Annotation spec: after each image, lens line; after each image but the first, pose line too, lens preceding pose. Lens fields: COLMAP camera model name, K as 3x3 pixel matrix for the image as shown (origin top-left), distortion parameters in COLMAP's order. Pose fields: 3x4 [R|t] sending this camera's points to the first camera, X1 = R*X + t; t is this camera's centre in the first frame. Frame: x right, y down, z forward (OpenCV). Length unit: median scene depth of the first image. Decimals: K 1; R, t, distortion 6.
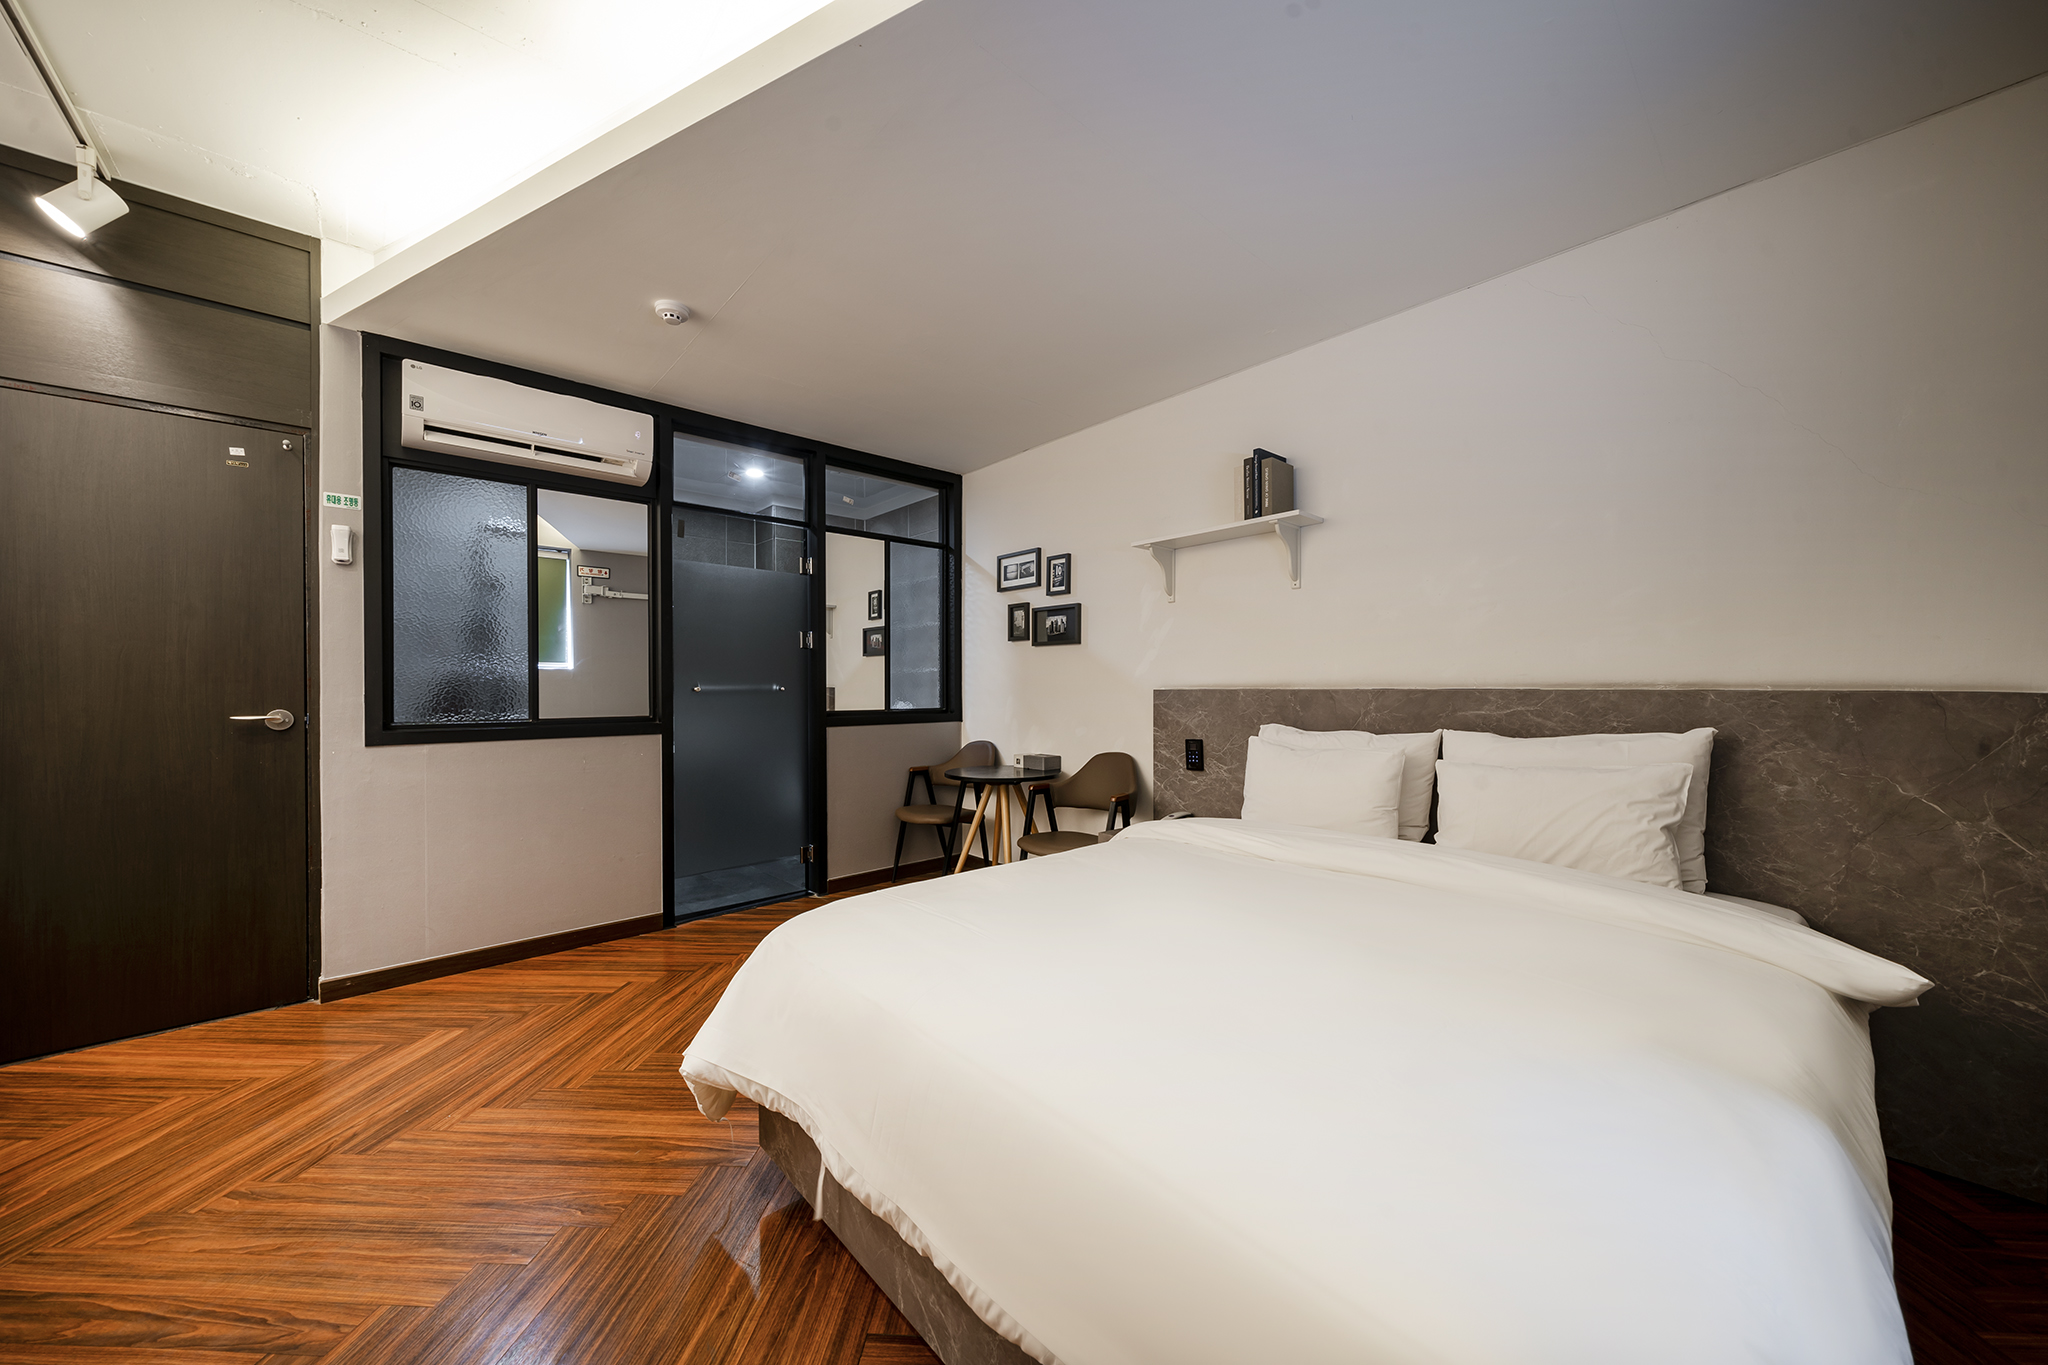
lens RADIAL K [[694.1, 0, 1024.5], [0, 694.1, 692.3], [0, 0, 1]] dist [-0.000101, 0.000235]
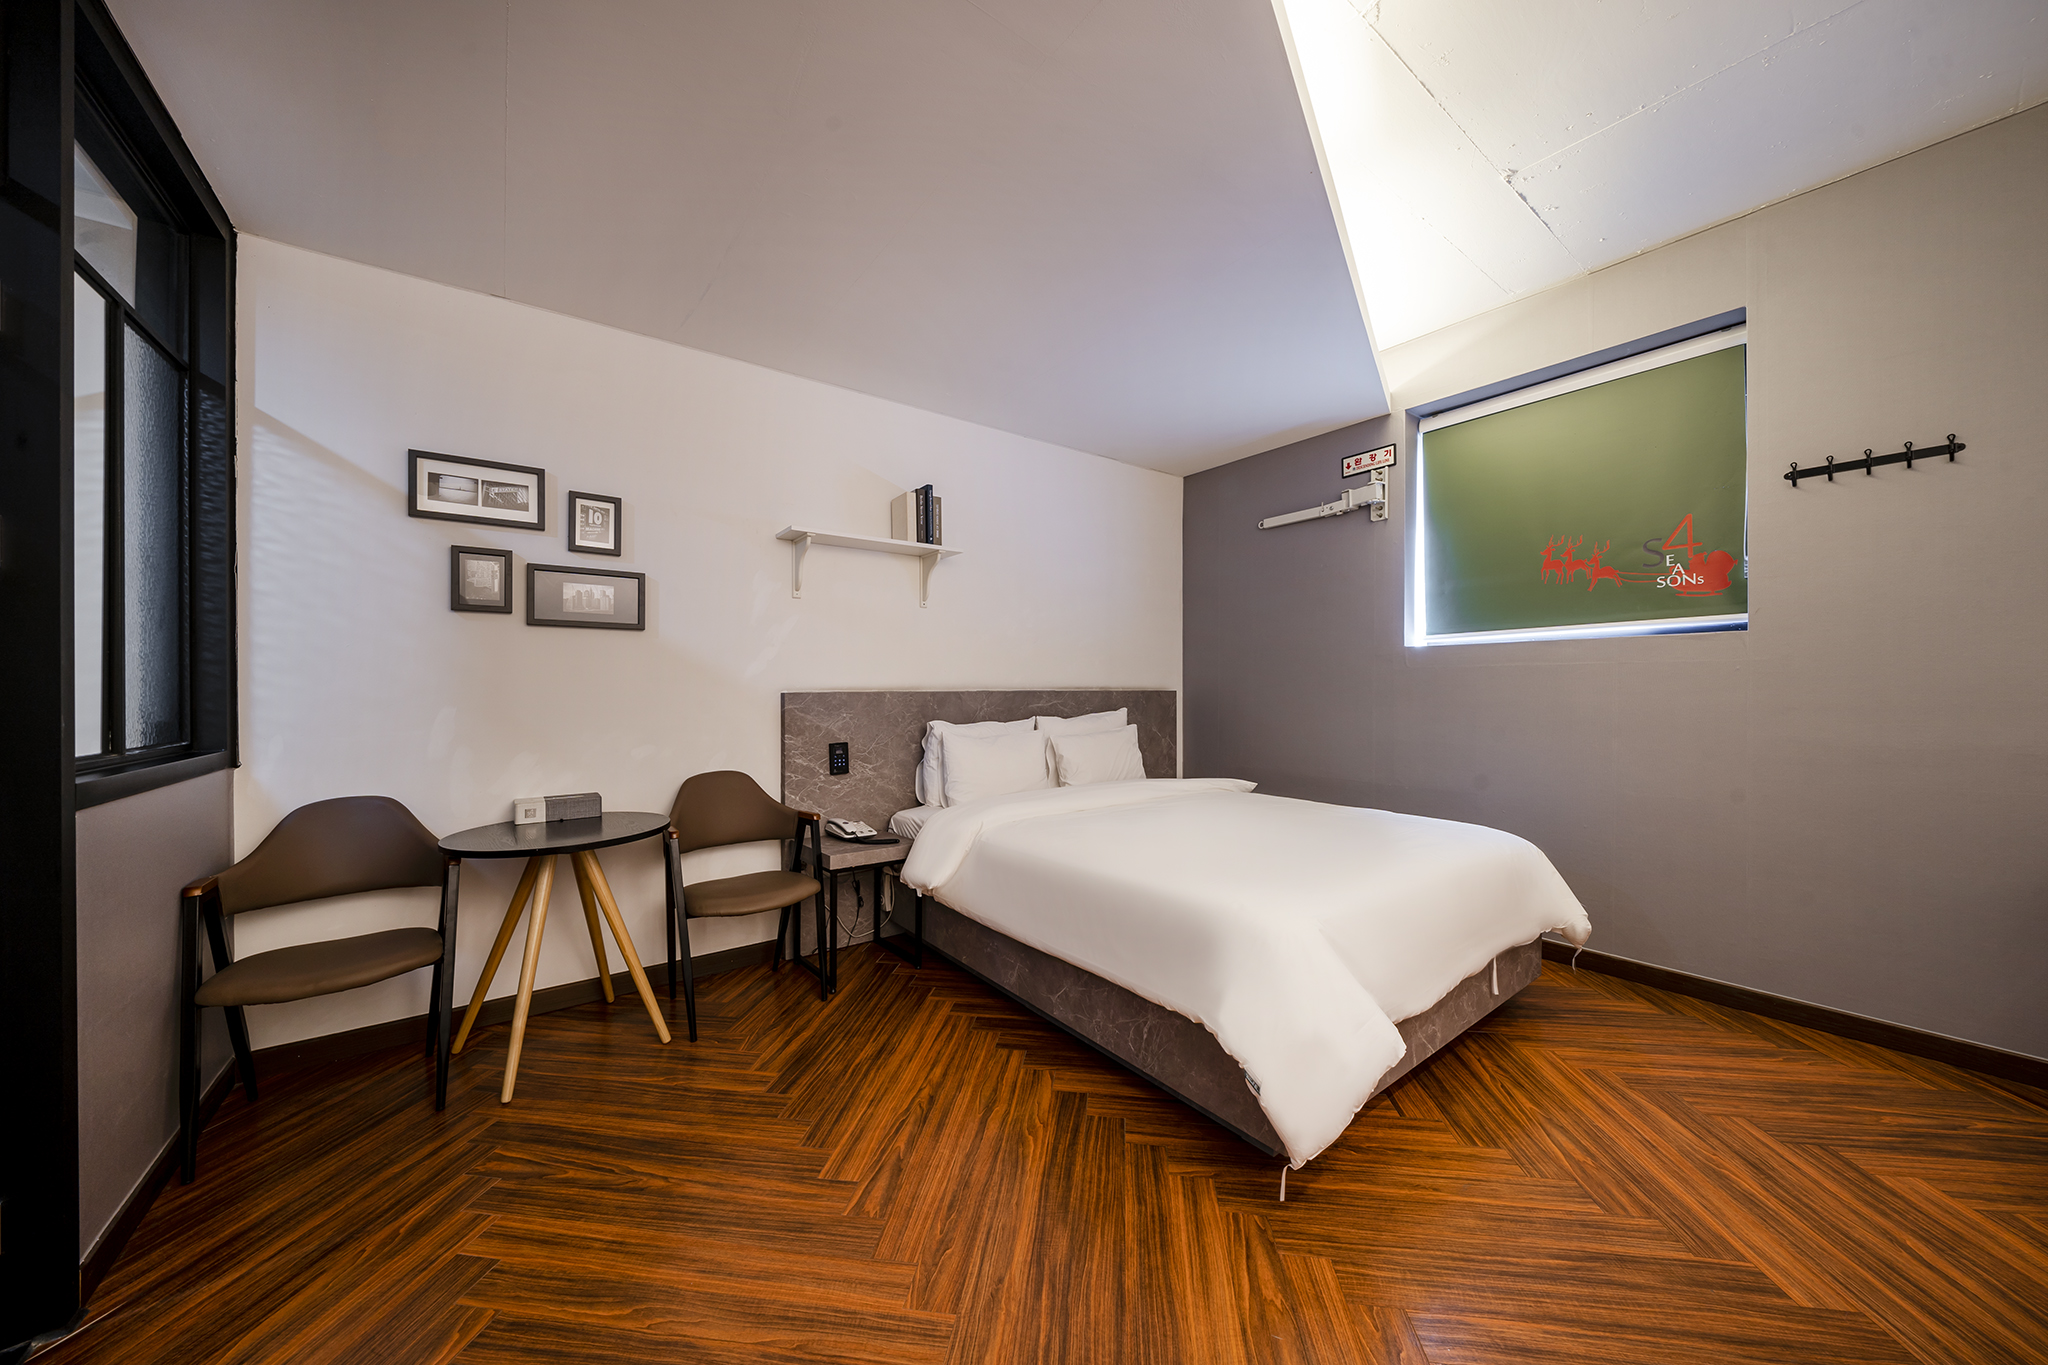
lens RADIAL K [[694.1, 0, 1014.6], [0, 694.1, 686.0], [0, 0, 1]] dist [-0.000101, 0.000235]
pose [[0.112434, 0.003780, 0.993652, -0.710672], [0.009228, 0.999946, -0.004849, -0.005738], [-0.993616, 0.009714, 0.112393, 0.644772]]
